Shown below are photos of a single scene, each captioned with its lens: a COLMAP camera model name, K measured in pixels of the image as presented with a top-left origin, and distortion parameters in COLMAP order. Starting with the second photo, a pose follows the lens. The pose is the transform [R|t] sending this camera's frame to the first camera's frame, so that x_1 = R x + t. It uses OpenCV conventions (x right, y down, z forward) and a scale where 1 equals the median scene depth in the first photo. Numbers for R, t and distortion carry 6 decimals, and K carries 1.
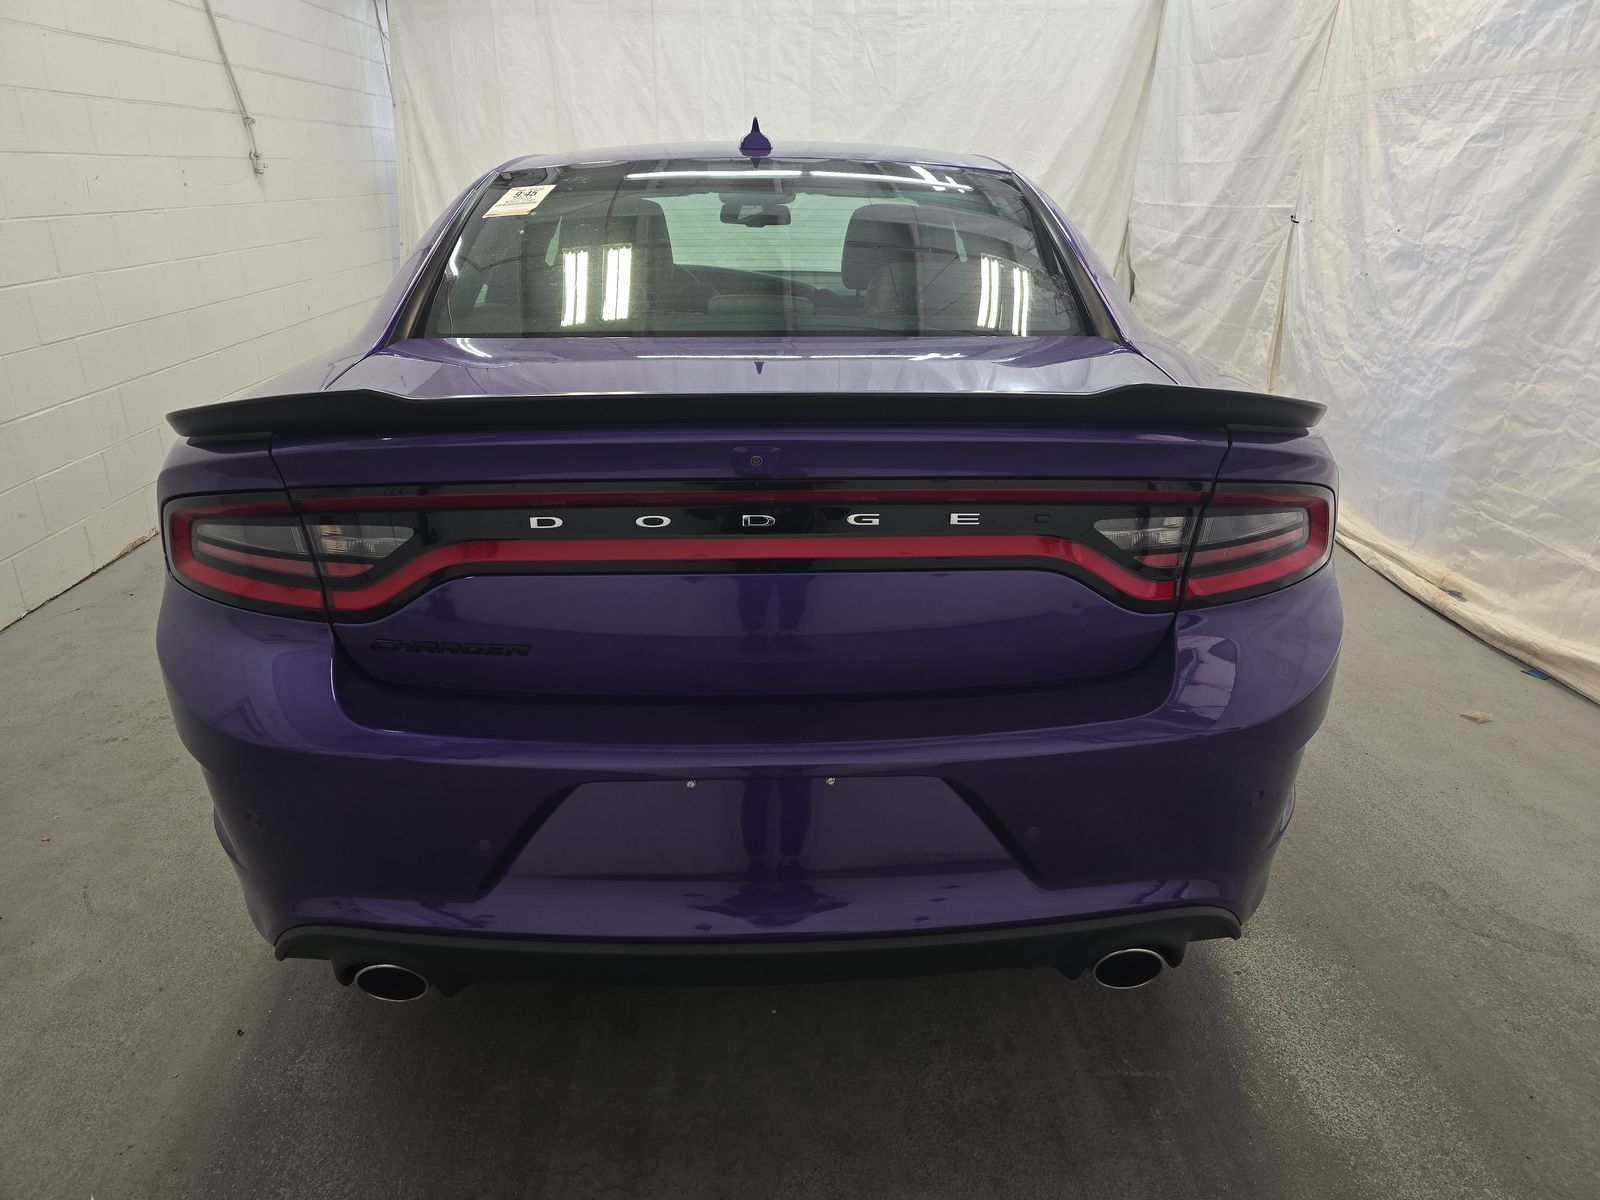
lens RADIAL K [[1082.4, 0, 797.4], [0, 1082.4, 605.6], [0, 0, 1]] dist [0.055362, -0.043182]
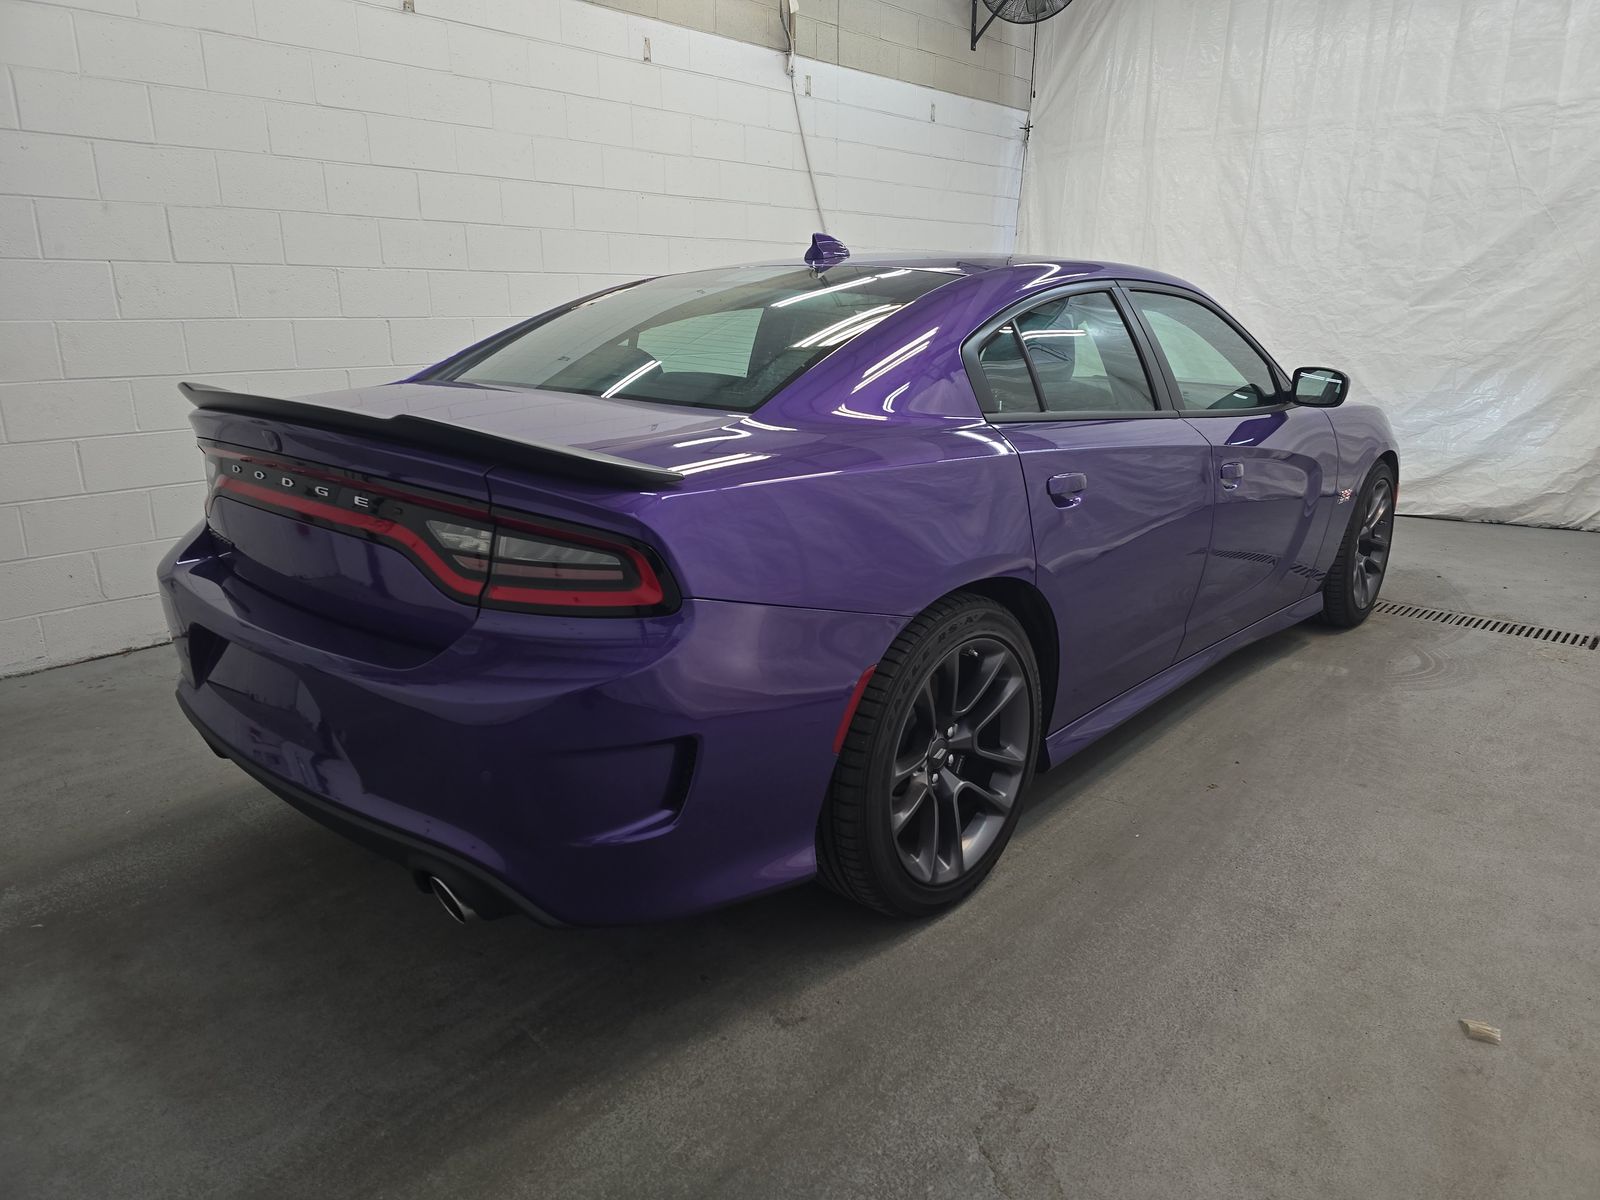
lens RADIAL K [[1082.4, 0, 797.4], [0, 1082.4, 605.6], [0, 0, 1]] dist [0.055362, -0.043182]
pose [[0.719147, 0.194355, -0.667124, 0.545749], [-0.260820, 0.965387, 0.000090, -0.034776], [0.644050, 0.173935, 0.744947, 0.119942]]
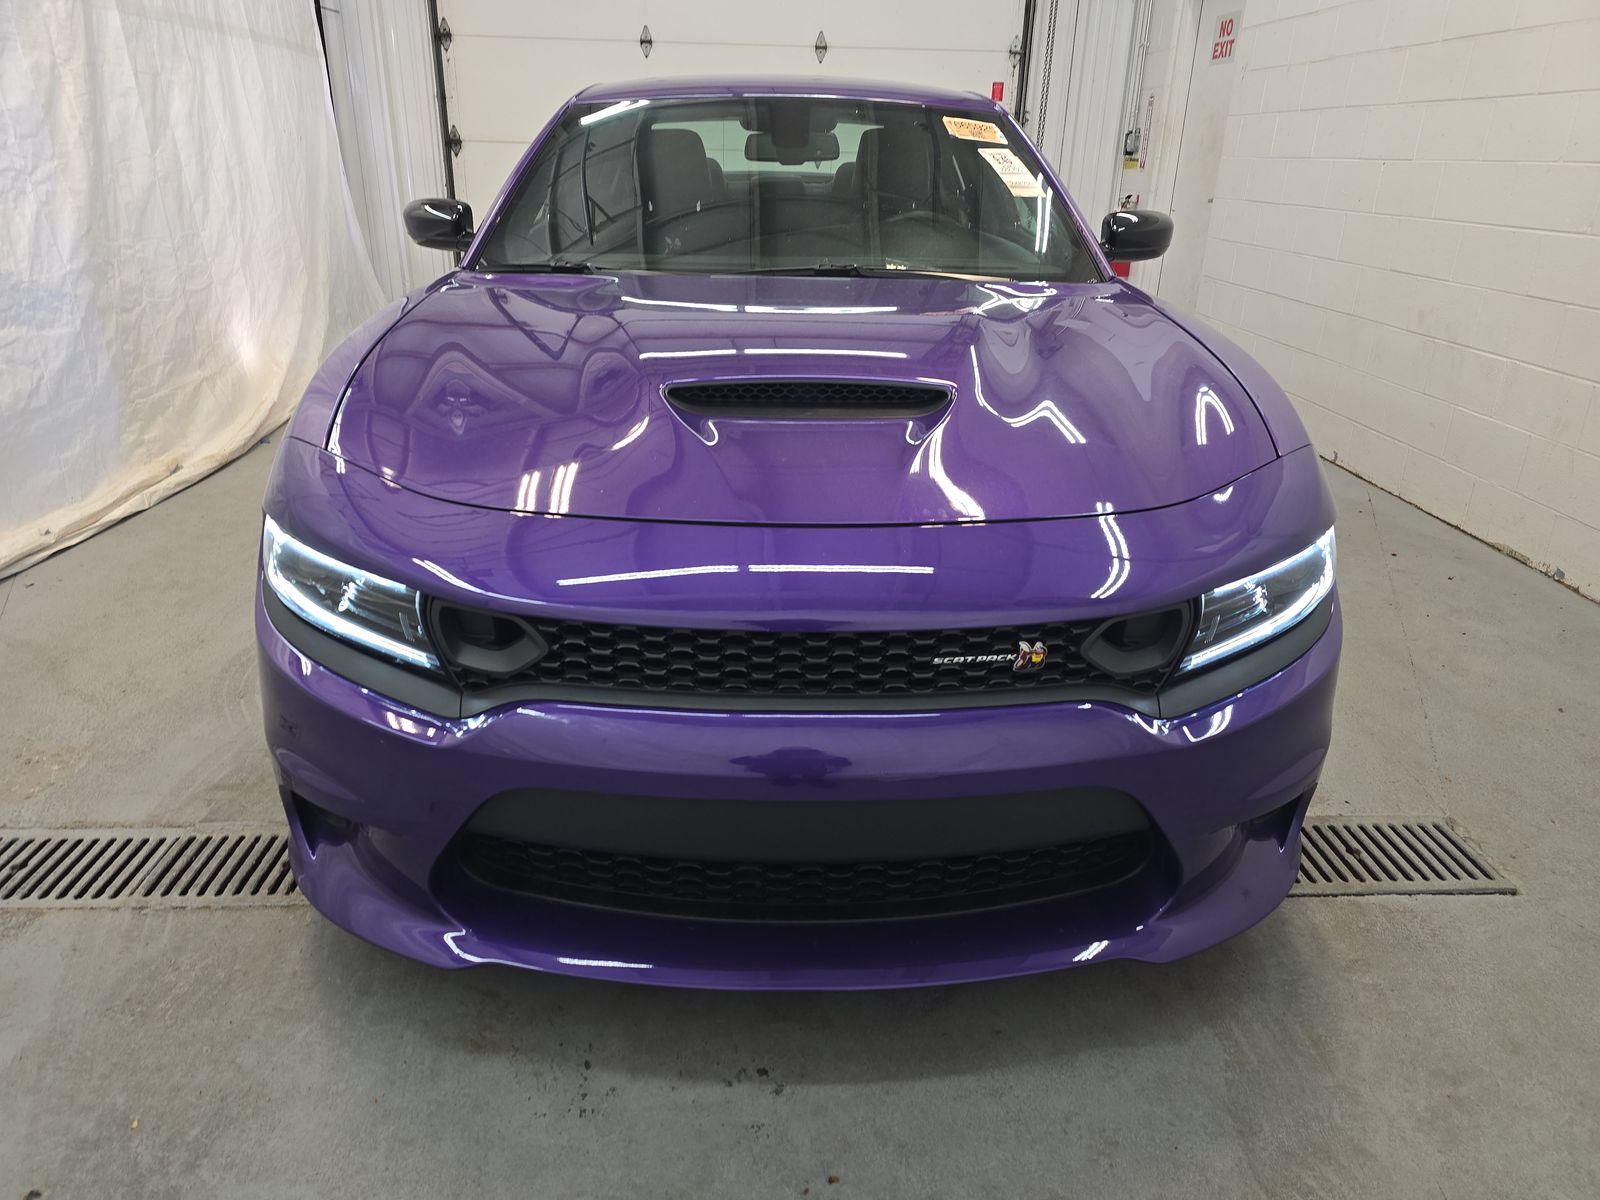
lens RADIAL K [[1082.4, 0, 797.4], [0, 1082.4, 605.6], [0, 0, 1]] dist [0.055362, -0.043182]
pose [[-0.999867, -0.012344, -0.010634, -0.039559], [-0.016262, 0.715860, 0.698055, -0.664086], [-0.001004, 0.698135, -0.715965, 1.771461]]
